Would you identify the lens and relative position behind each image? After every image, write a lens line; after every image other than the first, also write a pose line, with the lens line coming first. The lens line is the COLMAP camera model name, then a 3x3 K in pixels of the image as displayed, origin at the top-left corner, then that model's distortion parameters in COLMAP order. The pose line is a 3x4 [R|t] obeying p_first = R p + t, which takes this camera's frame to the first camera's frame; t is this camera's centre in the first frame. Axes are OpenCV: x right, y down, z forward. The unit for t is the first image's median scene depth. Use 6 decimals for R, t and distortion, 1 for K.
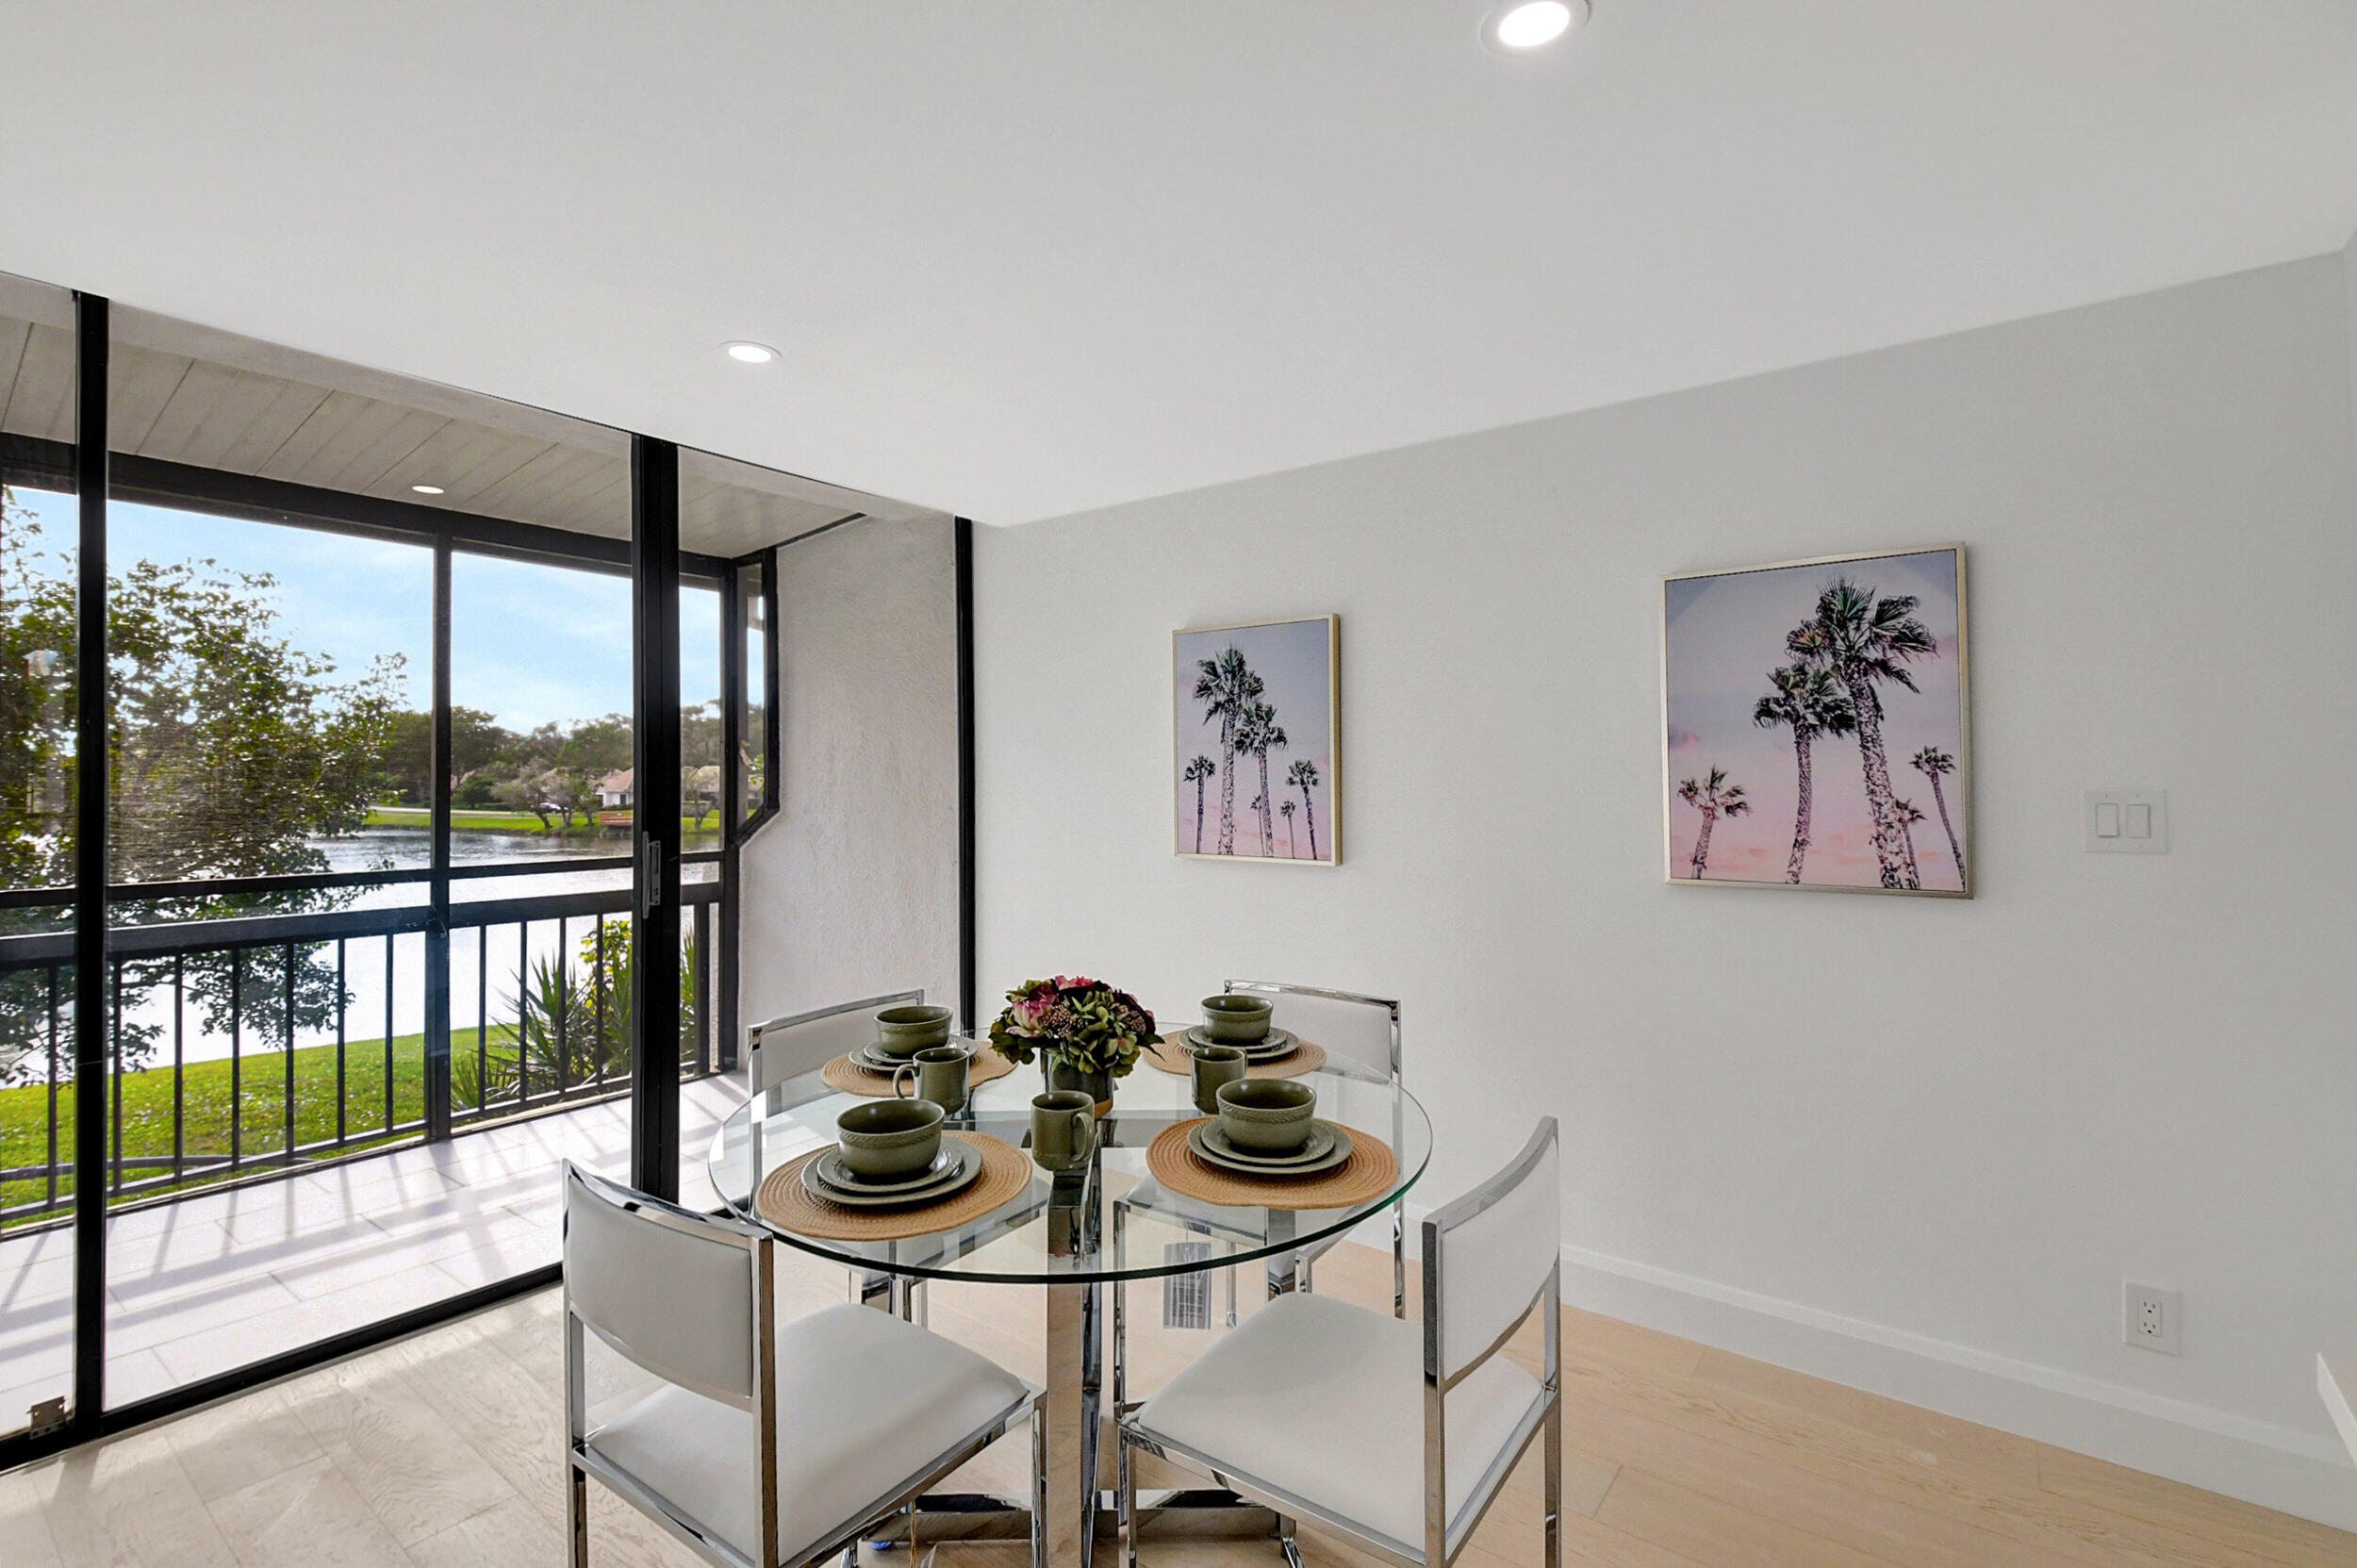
lens RADIAL K [[1075.1, 0, 1190.1], [0, 1075.1, 779.3], [0, 0, 1]] dist [0.000057, -0.009112]
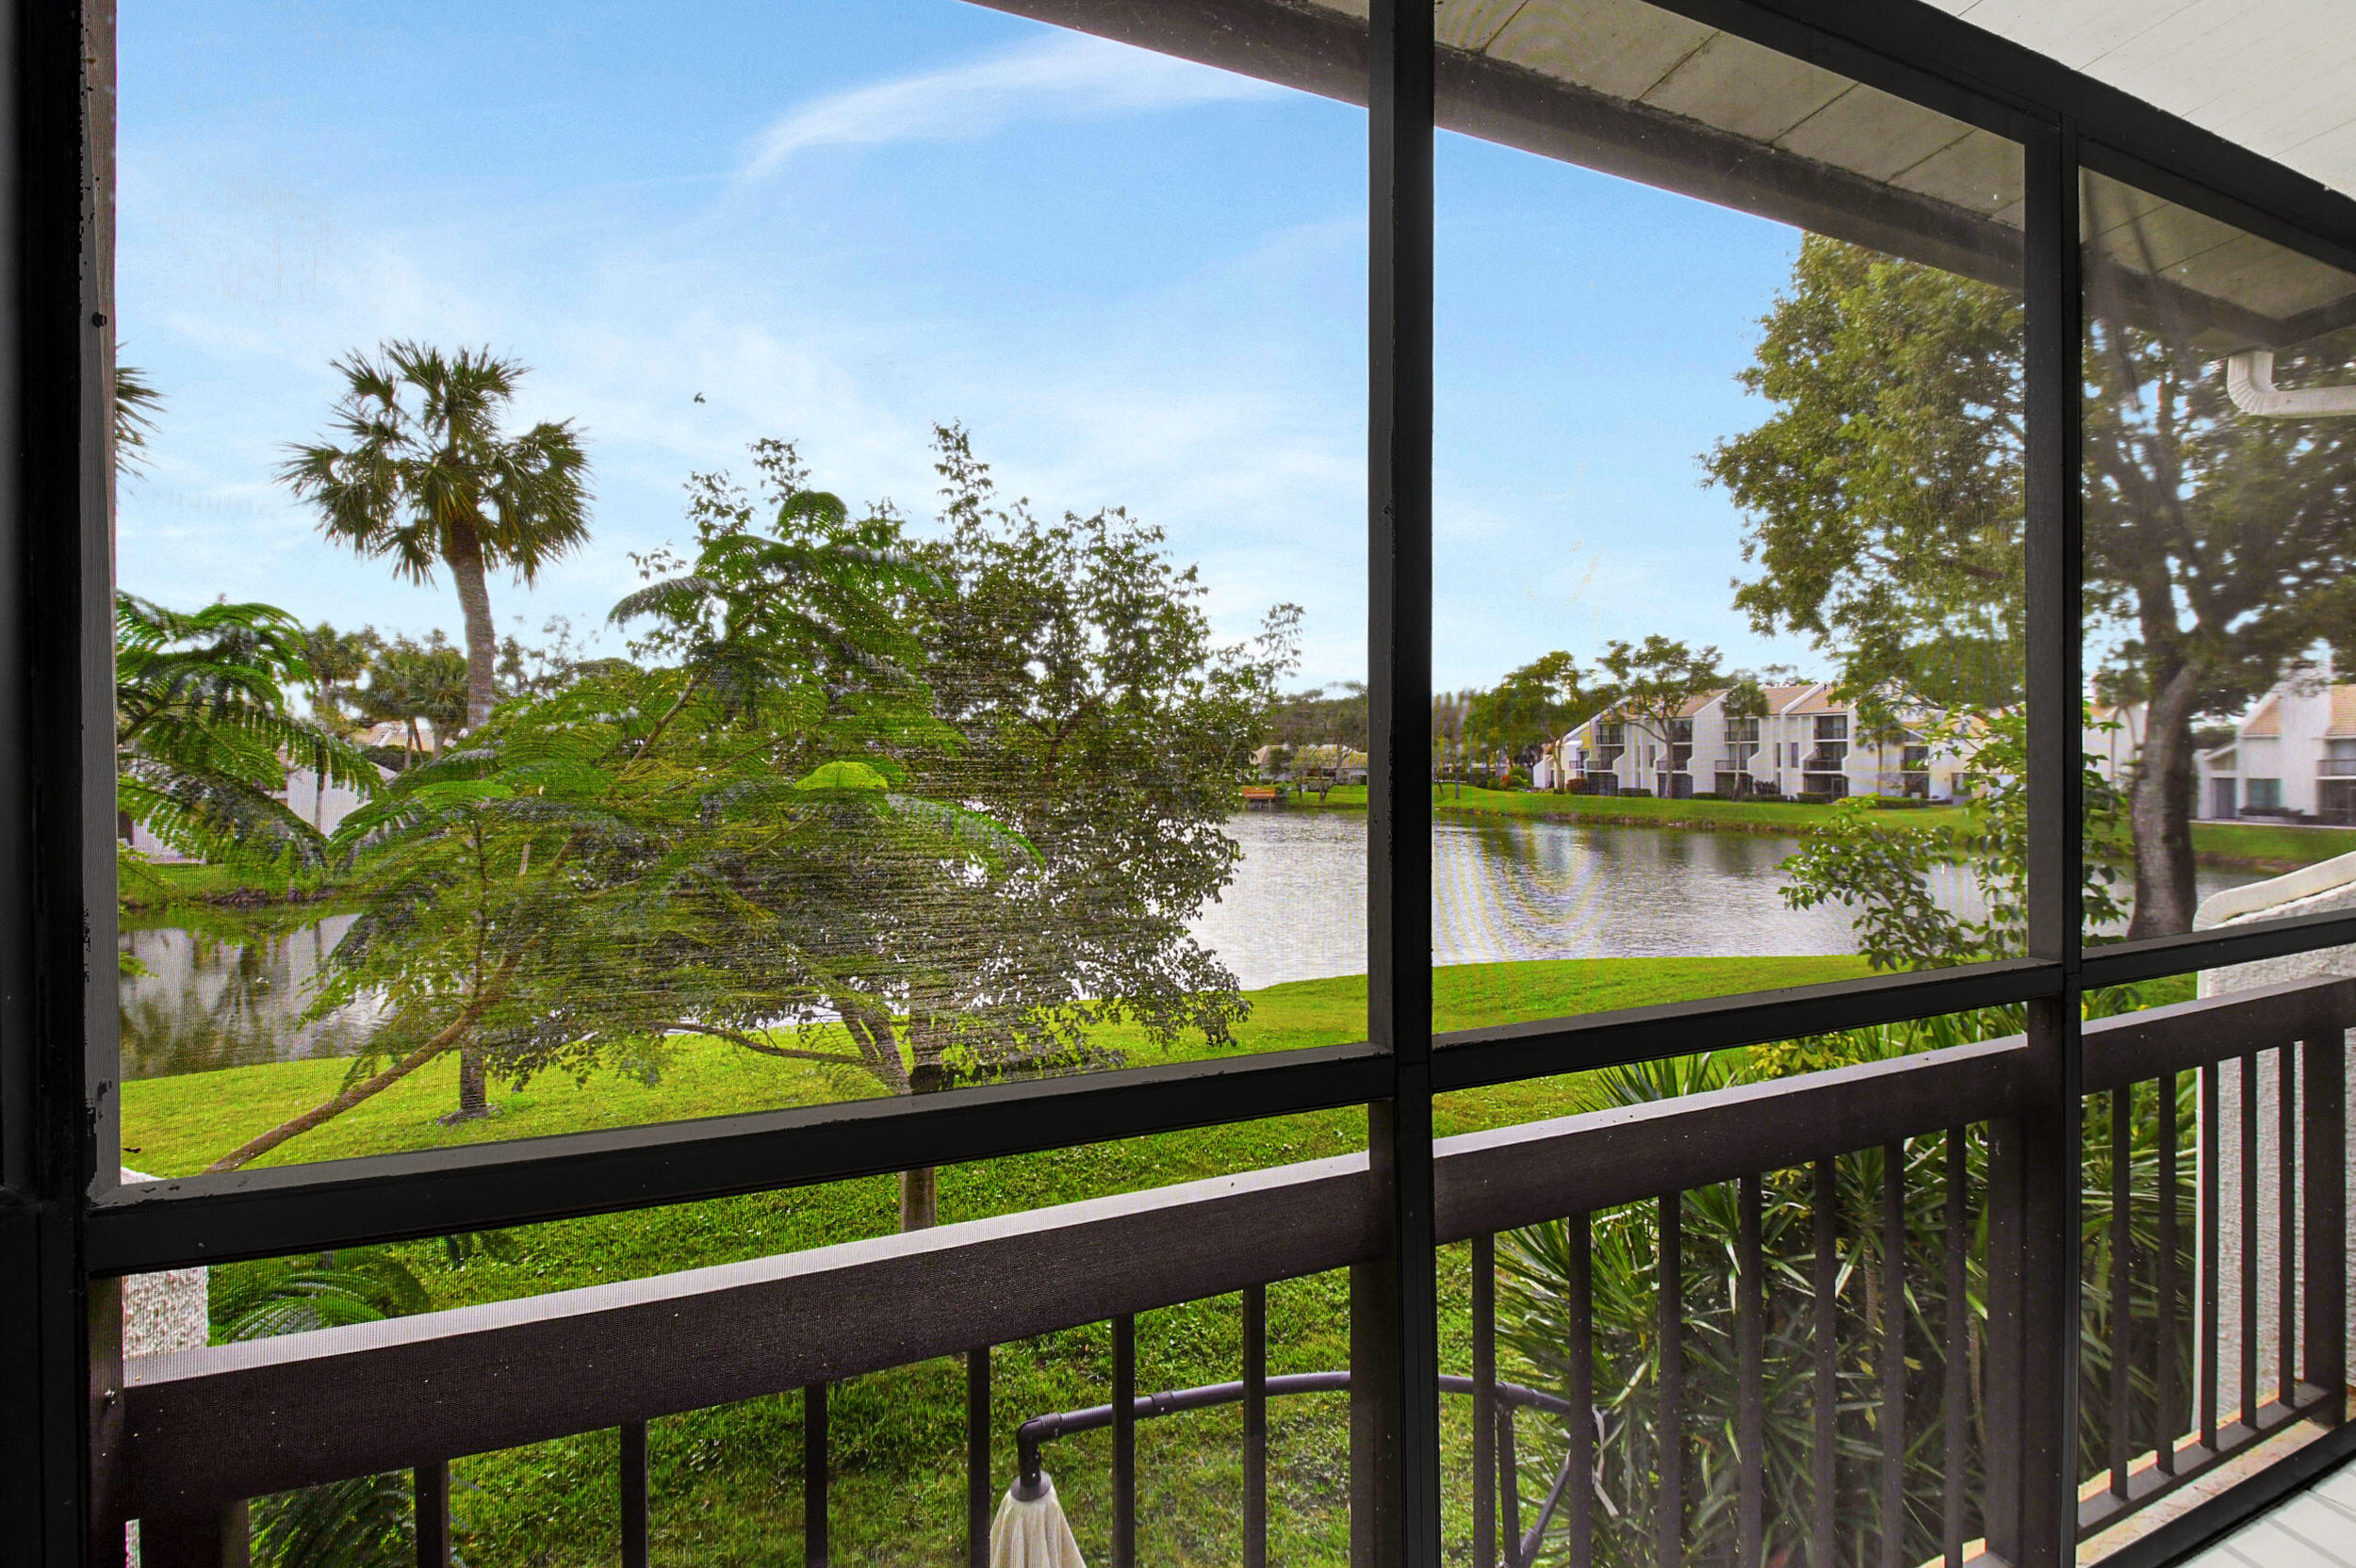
lens RADIAL K [[1056.6, 0, 1181.5], [0, 1056.6, 749.1], [0, 0, 1]] dist [-0.001145, -0.007998]
pose [[0.858942, -0.010156, -0.511972, -0.432916], [0.007096, 0.999943, -0.007931, 0.001884], [0.512023, 0.003180, 0.858966, 0.273783]]
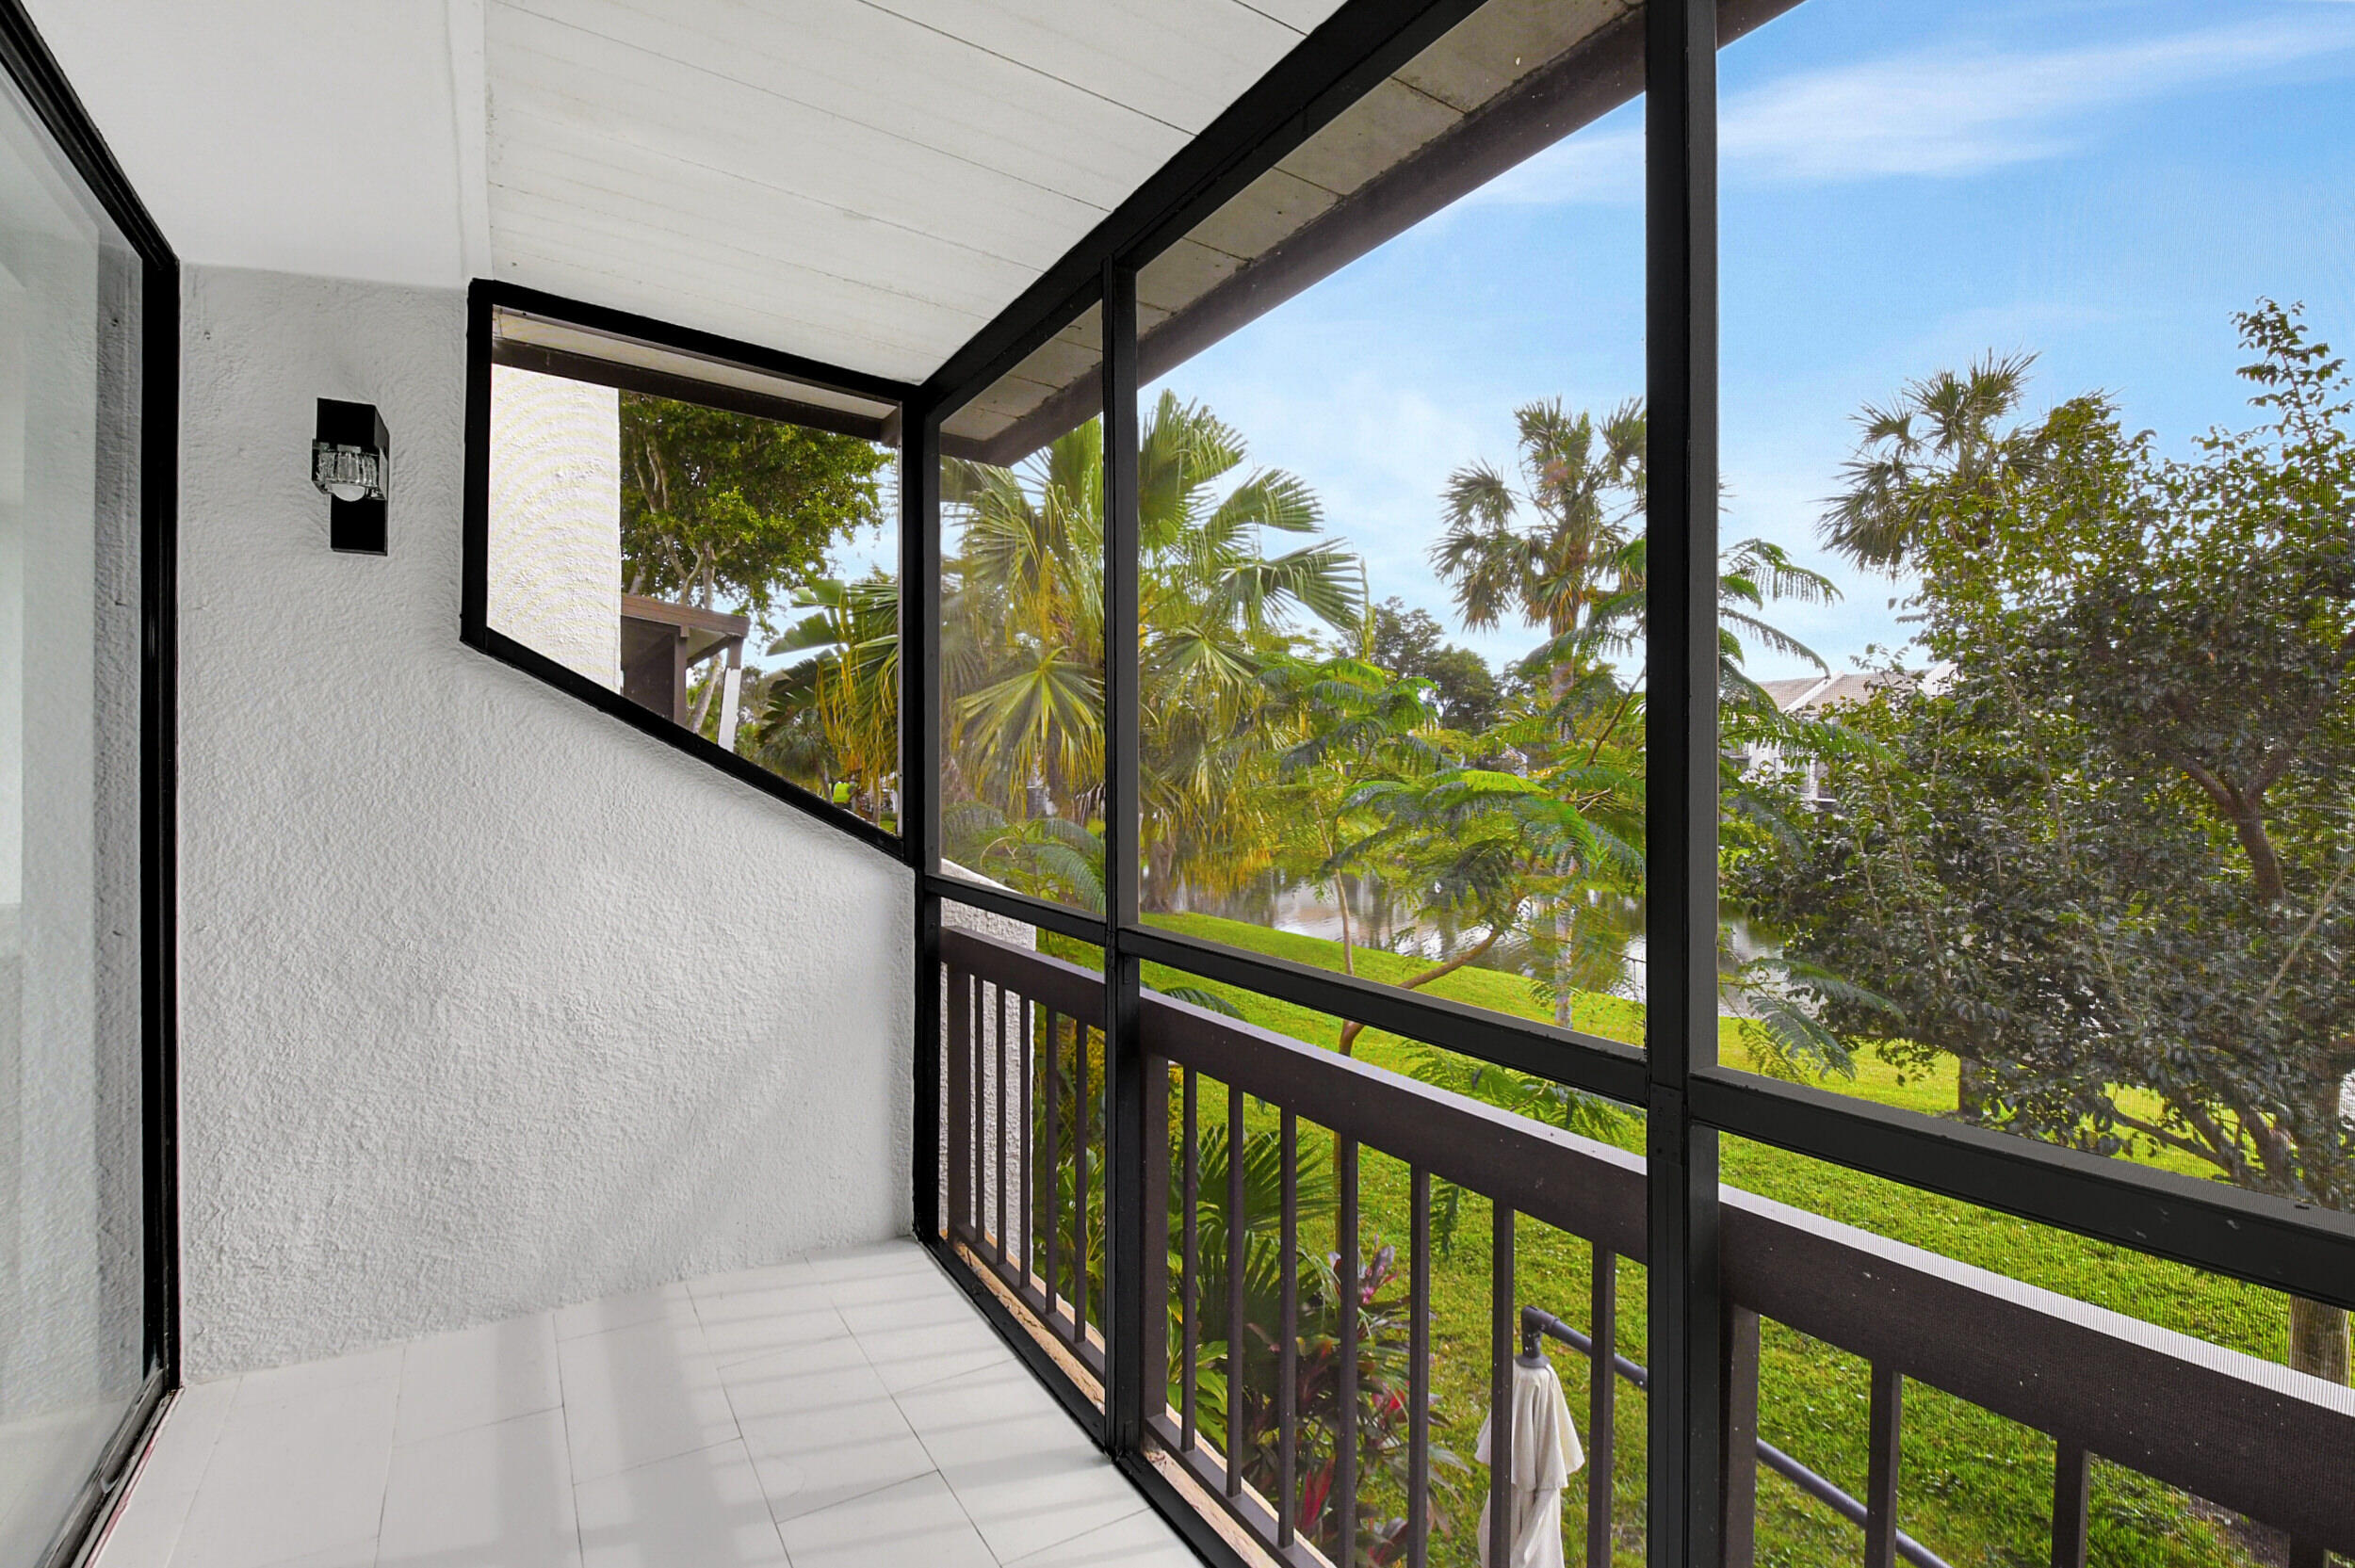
lens RADIAL K [[1102.3, 0, 1167.8], [0, 1102.3, 768.0], [0, 0, 1]] dist [-0.000773, -0.017901]
pose [[-0.381708, -0.006092, -0.924263, -0.205316], [-0.002084, 0.999981, -0.005731, 0.006457], [0.924281, -0.000261, -0.381714, 0.550545]]
